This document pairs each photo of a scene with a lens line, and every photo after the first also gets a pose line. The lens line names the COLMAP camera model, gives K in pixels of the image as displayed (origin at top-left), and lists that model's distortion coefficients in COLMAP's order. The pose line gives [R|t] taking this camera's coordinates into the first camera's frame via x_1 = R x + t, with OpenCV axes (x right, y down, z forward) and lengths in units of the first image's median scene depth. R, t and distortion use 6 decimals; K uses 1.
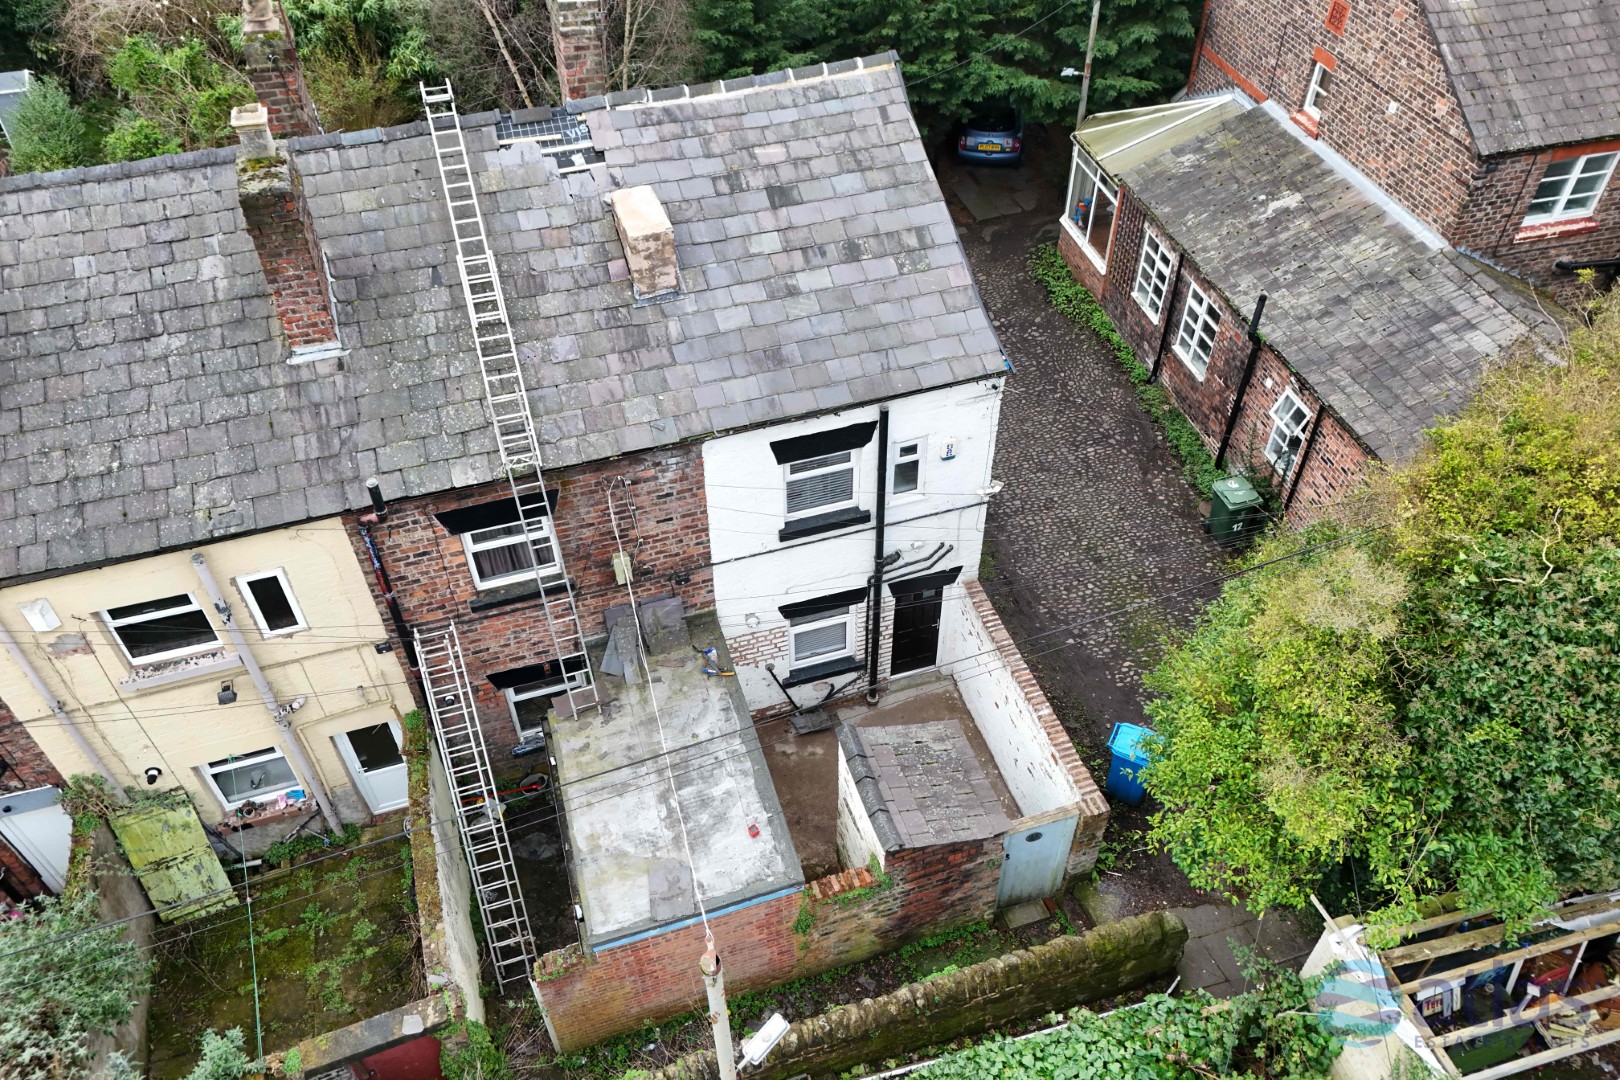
lens RADIAL K [[1209.0, 0, 800.3], [0, 1209.0, 540.7], [0, 0, 1]] dist [0.032586, 0.000438]
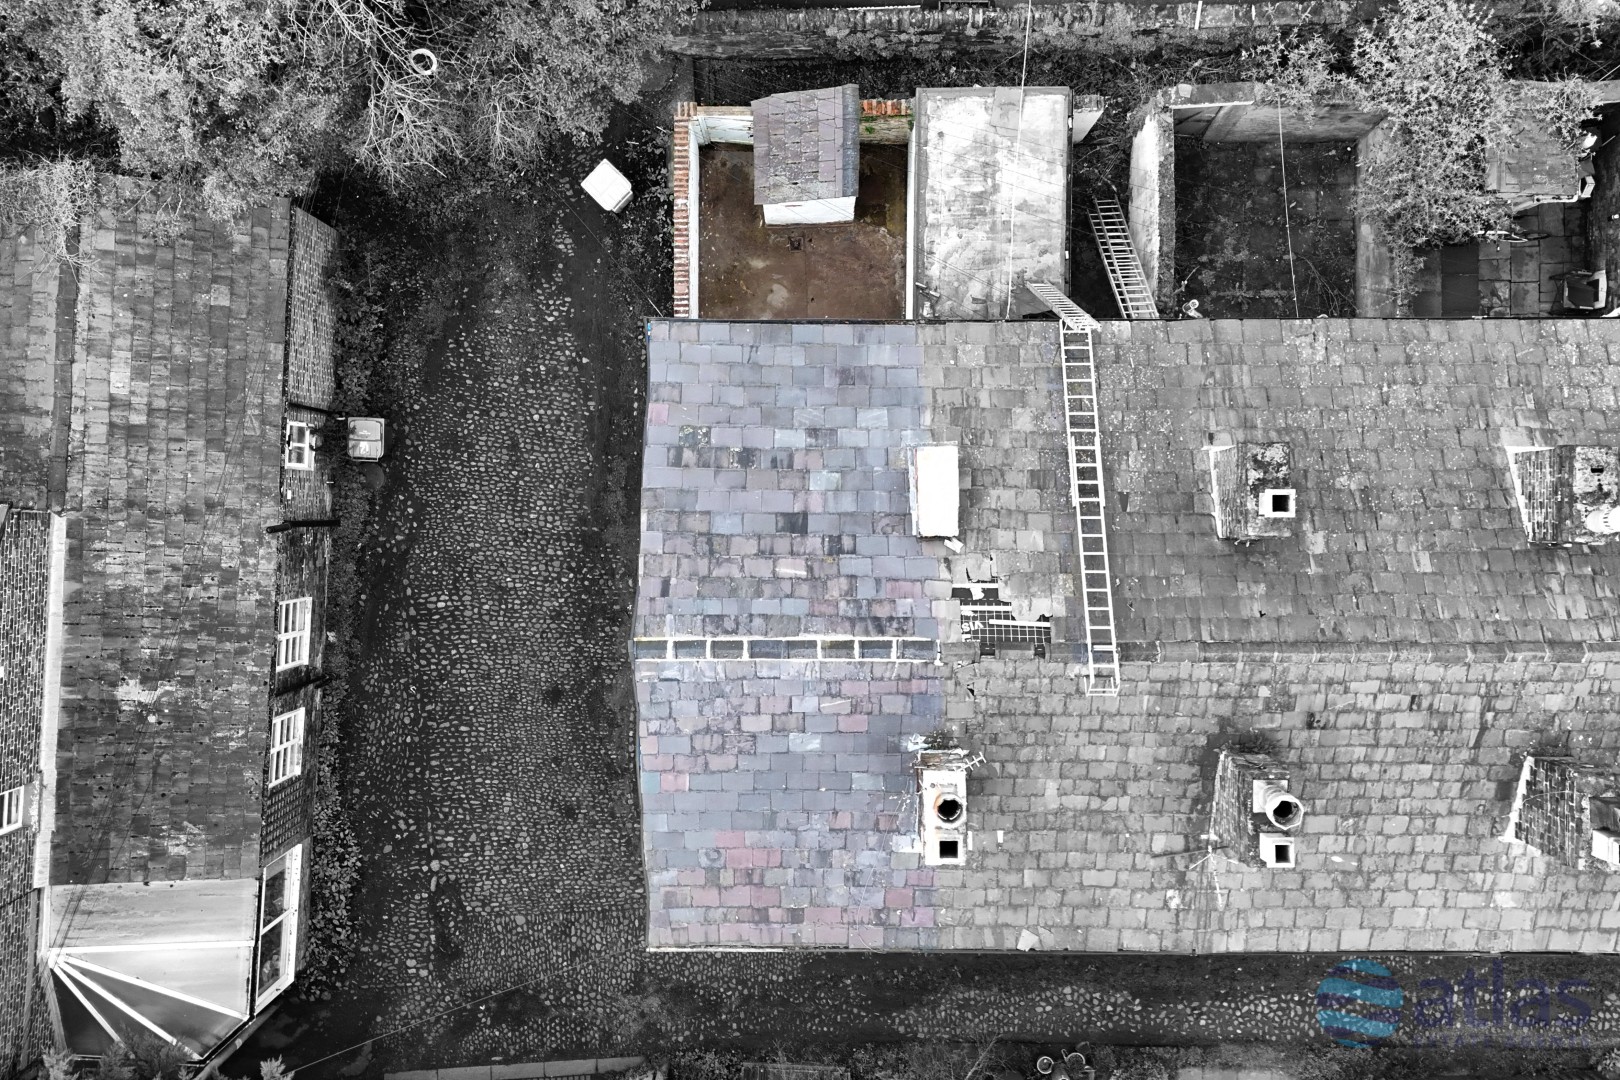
lens RADIAL K [[1553.0, 0, 810.0], [0, 1553.0, 540.0], [0, 0, 1]] dist [0.070017, -0.001860]
pose [[-0.954467, -0.298247, 0.006349, -0.041370], [0.218392, -0.684094, 0.695931, -1.231222], [-0.203216, 0.665630, 0.718080, 0.048817]]
